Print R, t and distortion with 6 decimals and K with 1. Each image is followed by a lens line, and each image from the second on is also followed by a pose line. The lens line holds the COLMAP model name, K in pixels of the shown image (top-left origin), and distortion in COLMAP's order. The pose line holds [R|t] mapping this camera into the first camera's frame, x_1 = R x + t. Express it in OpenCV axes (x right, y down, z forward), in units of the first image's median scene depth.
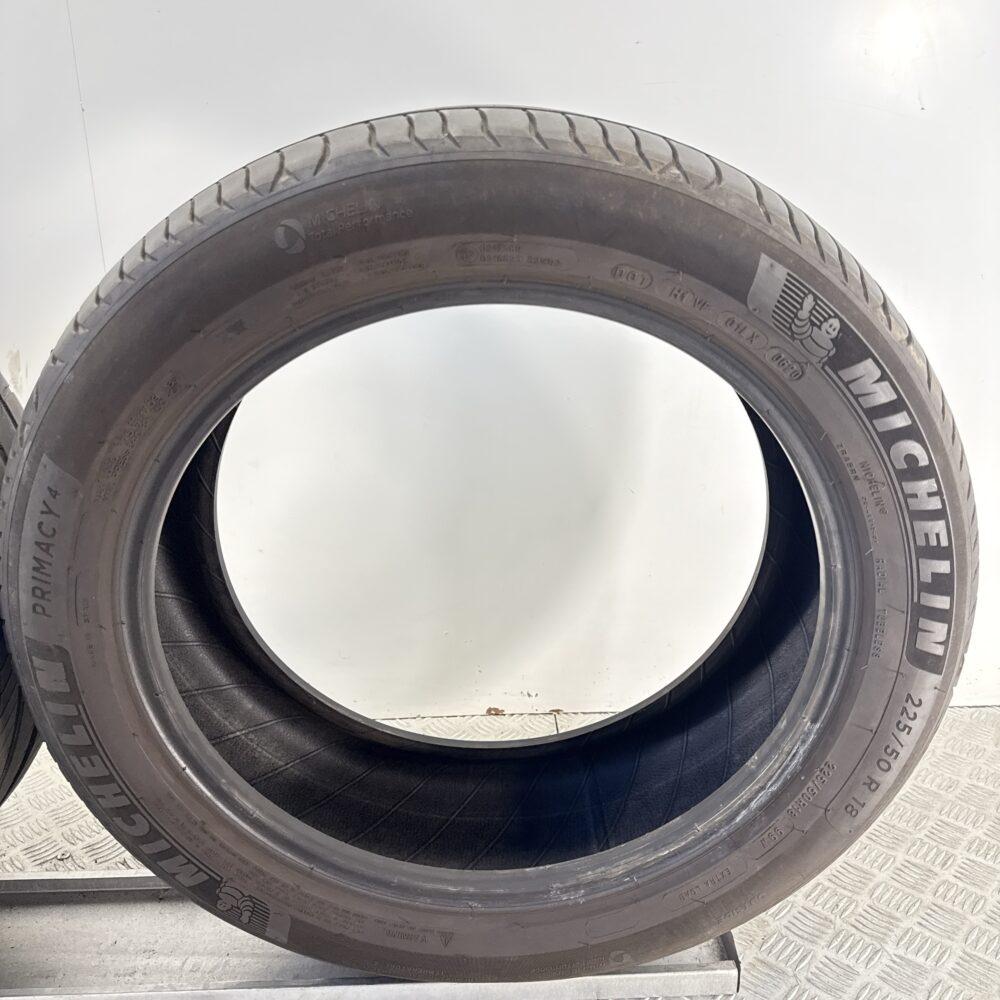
lens RADIAL K [[912.0, 0, 517.8], [0, 912.0, 497.7], [0, 0, 1]] dist [0.030068, -0.092352]
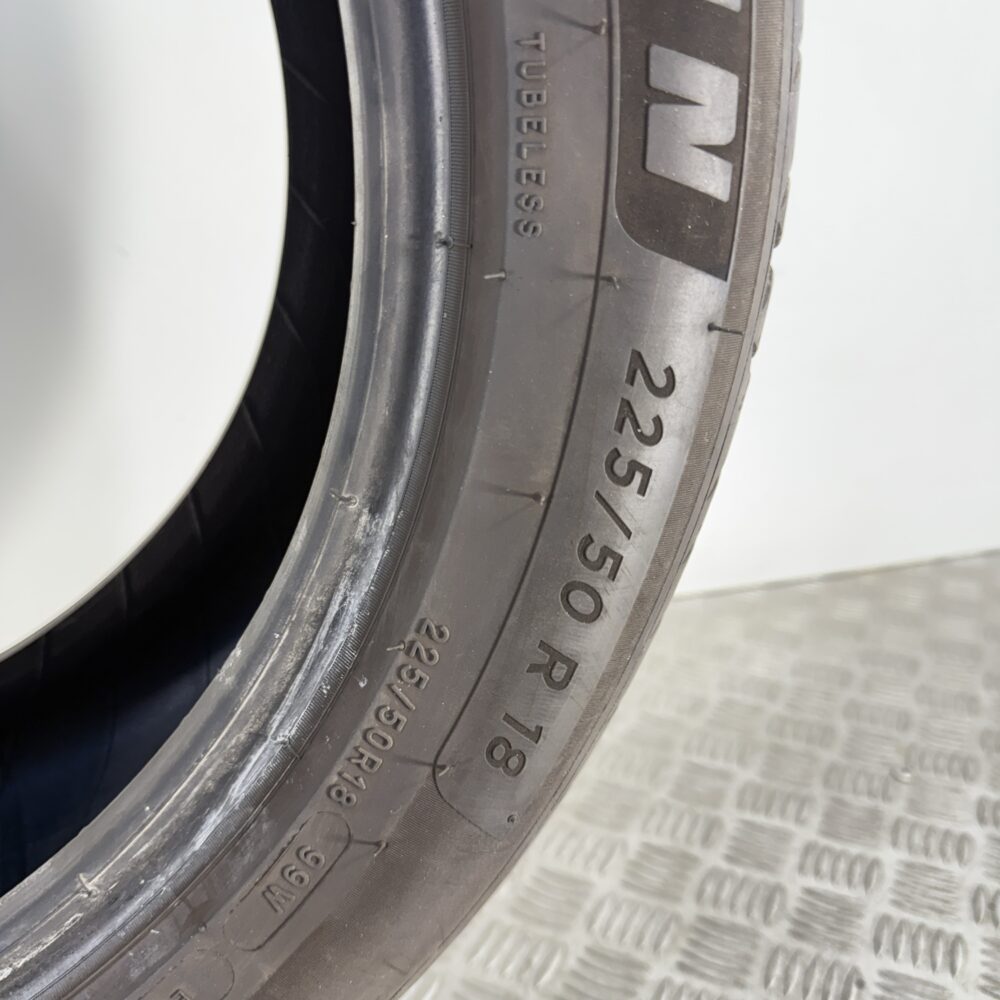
lens RADIAL K [[912.0, 0, 507.0], [0, 912.0, 491.3], [0, 0, 1]] dist [0.030068, -0.092352]
pose [[0.950883, -0.077296, 0.299744, 0.267939], [0.081390, 0.996682, -0.001175, 0.241500], [-0.298659, 0.025513, 0.954019, 0.664846]]
